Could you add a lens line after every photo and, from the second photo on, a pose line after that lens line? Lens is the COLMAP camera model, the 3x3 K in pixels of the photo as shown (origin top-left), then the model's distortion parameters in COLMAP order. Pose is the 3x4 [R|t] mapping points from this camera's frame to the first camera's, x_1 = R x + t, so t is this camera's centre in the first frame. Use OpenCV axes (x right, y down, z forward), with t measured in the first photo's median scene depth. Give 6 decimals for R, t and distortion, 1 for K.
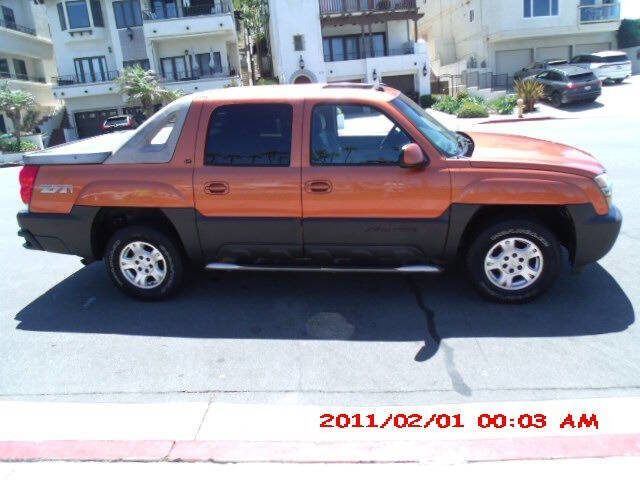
lens RADIAL K [[508.0, 0, 324.7], [0, 508.0, 238.0], [0, 0, 1]] dist [-0.048838, 0.022843]
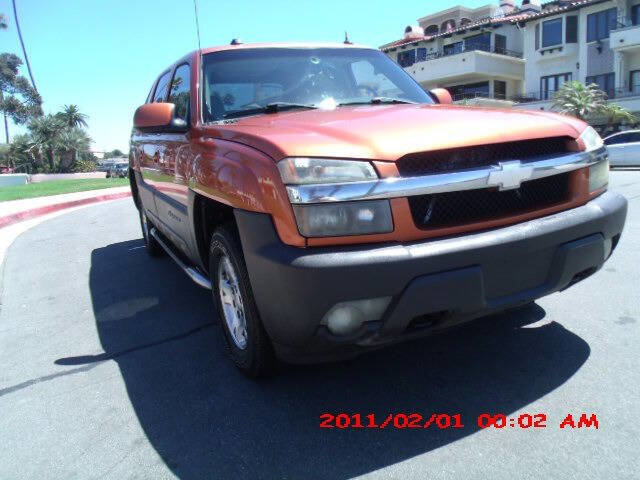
lens RADIAL K [[508.0, 0, 324.7], [0, 508.0, 238.0], [0, 0, 1]] dist [-0.048838, 0.022843]
pose [[0.568637, 0.183249, -0.801918, 0.125958], [-0.221150, 0.973035, 0.065536, -0.012006], [0.792304, 0.140078, 0.593829, 0.100506]]
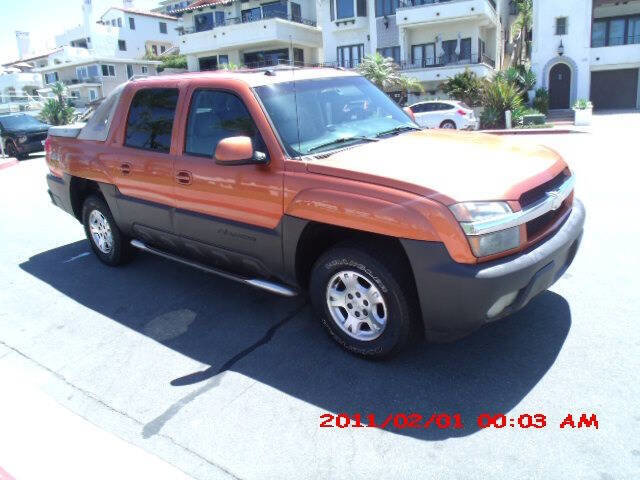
lens RADIAL K [[508.0, 0, 324.7], [0, 508.0, 238.0], [0, 0, 1]] dist [-0.048838, 0.022843]
pose [[0.850451, 0.164070, -0.499814, 0.097330], [-0.153056, 0.986188, 0.063300, -0.012459], [0.503296, 0.022666, 0.863817, 0.044683]]
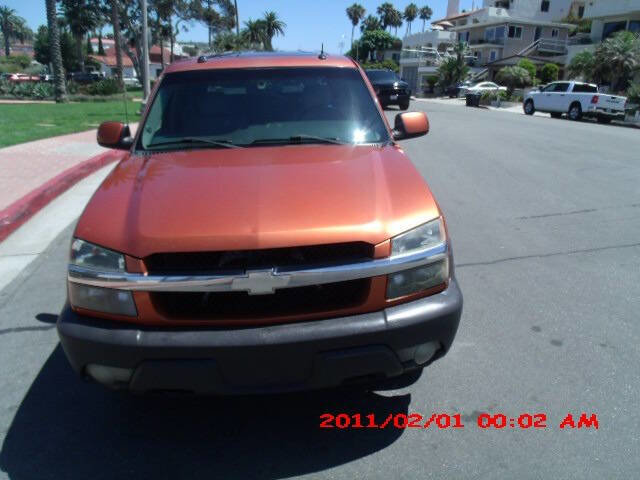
lens RADIAL K [[508.0, 0, 324.7], [0, 508.0, 238.0], [0, 0, 1]] dist [-0.048838, 0.022843]
pose [[0.232291, 0.382028, -0.894481, 0.146678], [-0.307627, 0.901284, 0.305044, -0.050130], [0.922717, 0.204308, 0.326883, 0.142052]]
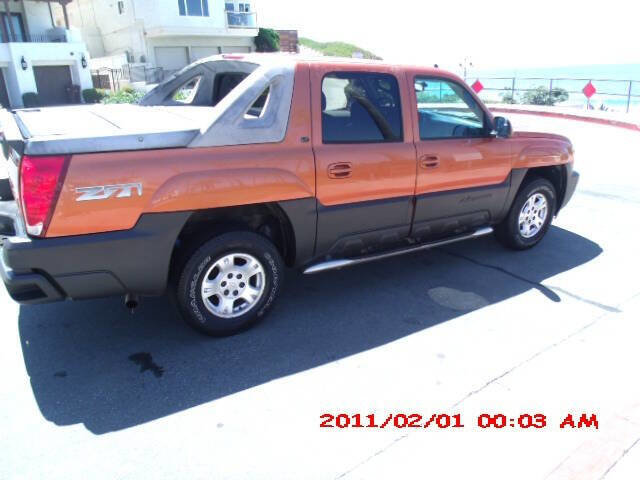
lens RADIAL K [[508.0, 0, 324.7], [0, 508.0, 238.0], [0, 0, 1]] dist [-0.048838, 0.022843]
pose [[0.746574, -0.150069, 0.648156, -0.113786], [0.149457, 0.987158, 0.056408, -0.005657], [-0.648297, 0.054759, 0.759416, 0.055392]]
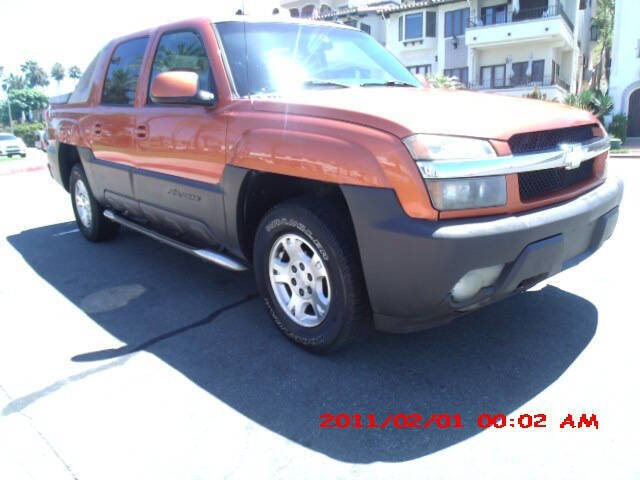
lens RADIAL K [[508.0, 0, 324.7], [0, 508.0, 238.0], [0, 0, 1]] dist [-0.048838, 0.022843]
pose [[0.768474, 0.191637, -0.610511, 0.104856], [-0.213256, 0.976257, 0.038010, -0.003664], [0.603299, 0.100985, 0.791095, 0.075968]]
